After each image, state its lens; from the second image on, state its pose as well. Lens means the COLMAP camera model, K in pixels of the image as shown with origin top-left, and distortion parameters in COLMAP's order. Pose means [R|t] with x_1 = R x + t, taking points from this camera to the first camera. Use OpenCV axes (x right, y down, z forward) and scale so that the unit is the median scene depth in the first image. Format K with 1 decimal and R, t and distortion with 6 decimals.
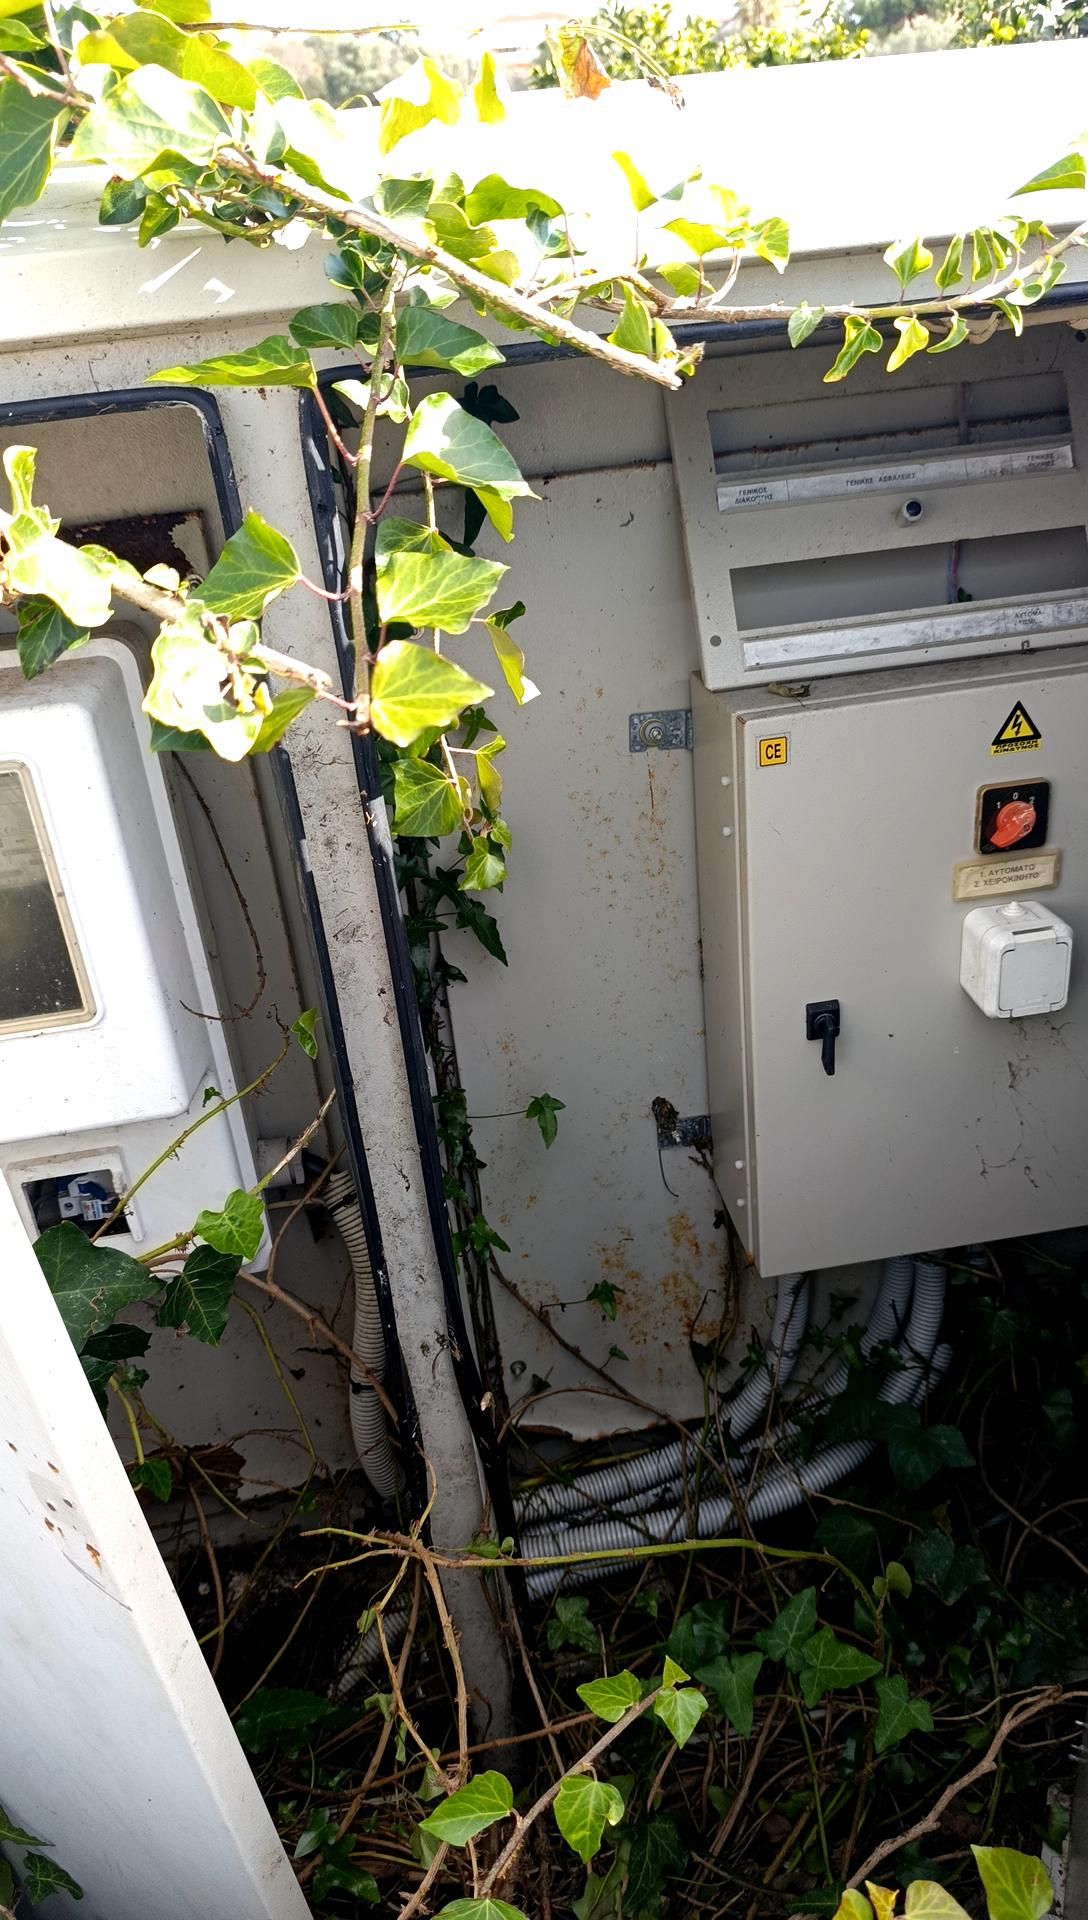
lens RADIAL K [[1352.5, 0, 530.8], [0, 1352.5, 964.1], [0, 0, 1]] dist [0.042187, -0.092588]
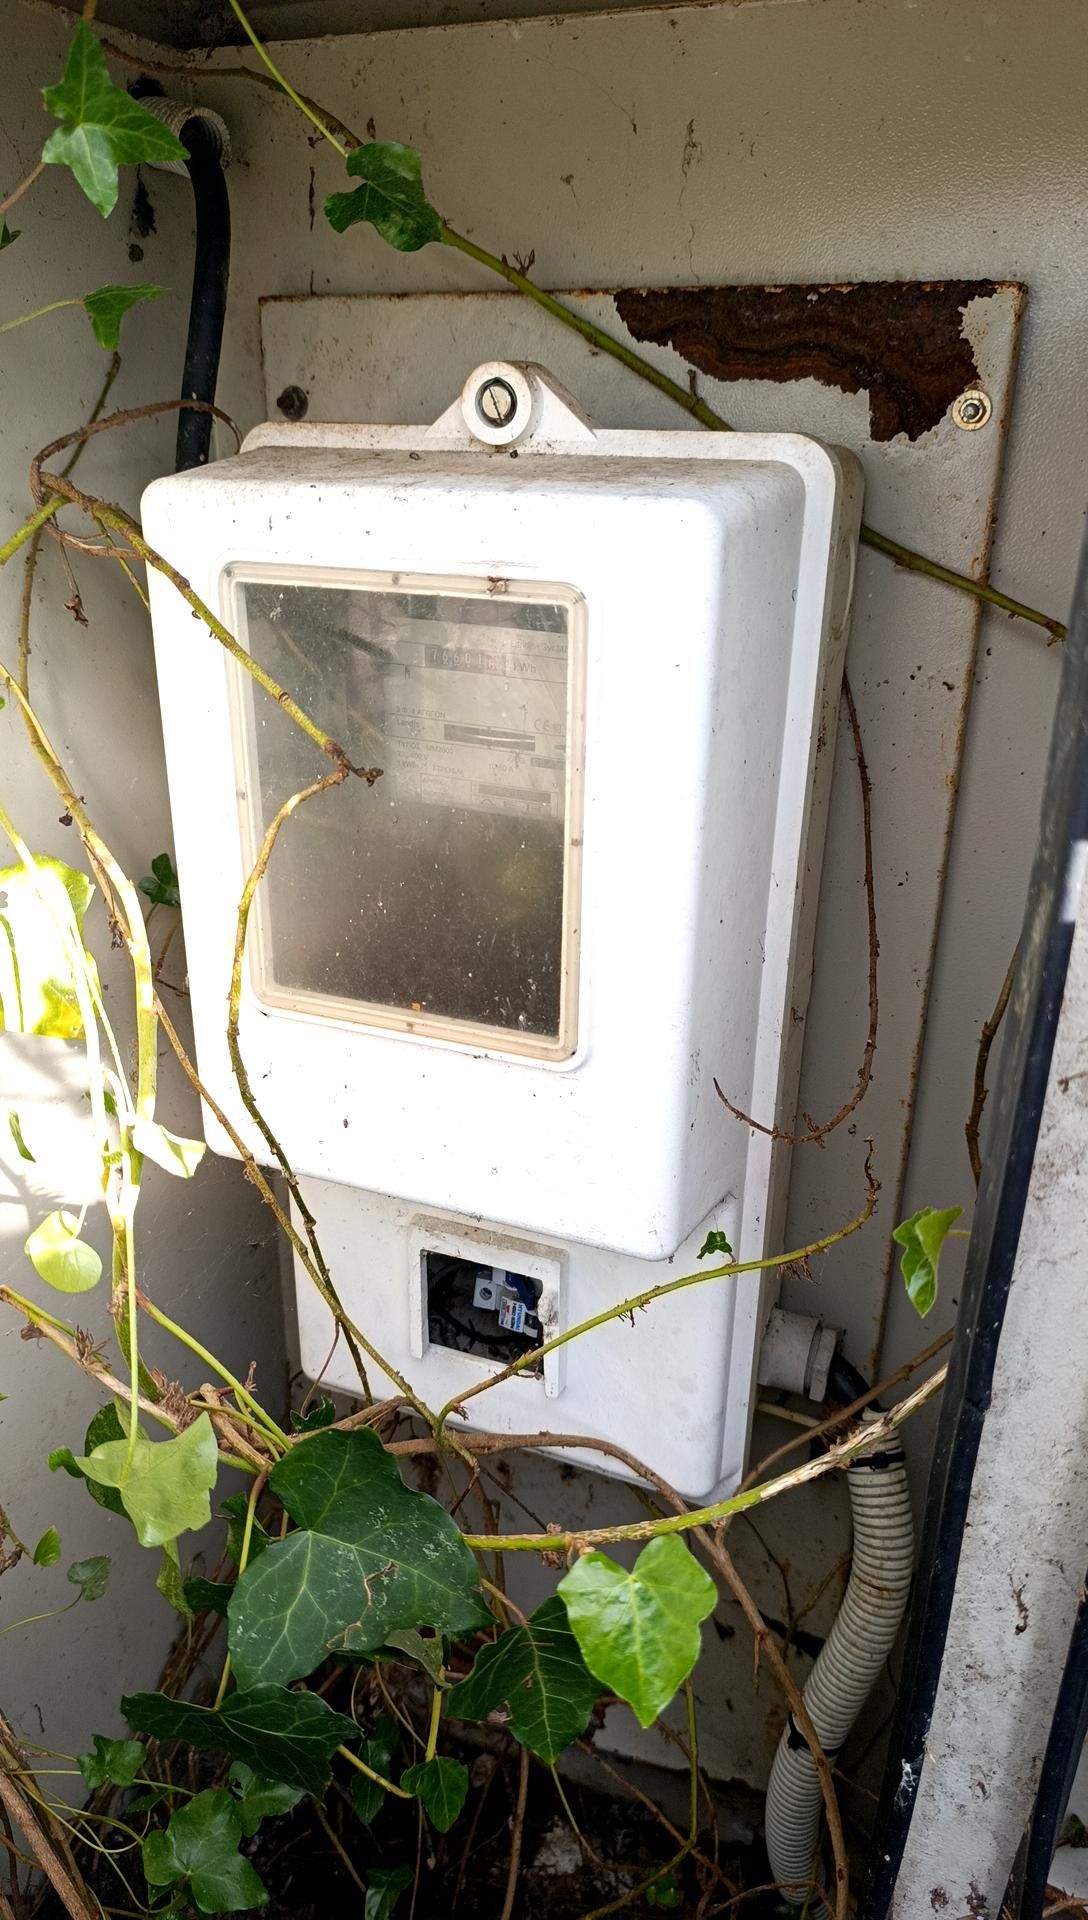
lens RADIAL K [[1352.5, 0, 530.8], [0, 1352.5, 964.1], [0, 0, 1]] dist [0.042187, -0.092588]
pose [[0.858074, 0.300201, -0.416639, -0.098191], [-0.312503, 0.949065, 0.040225, -0.016694], [0.407493, 0.095685, 0.908181, 0.427222]]
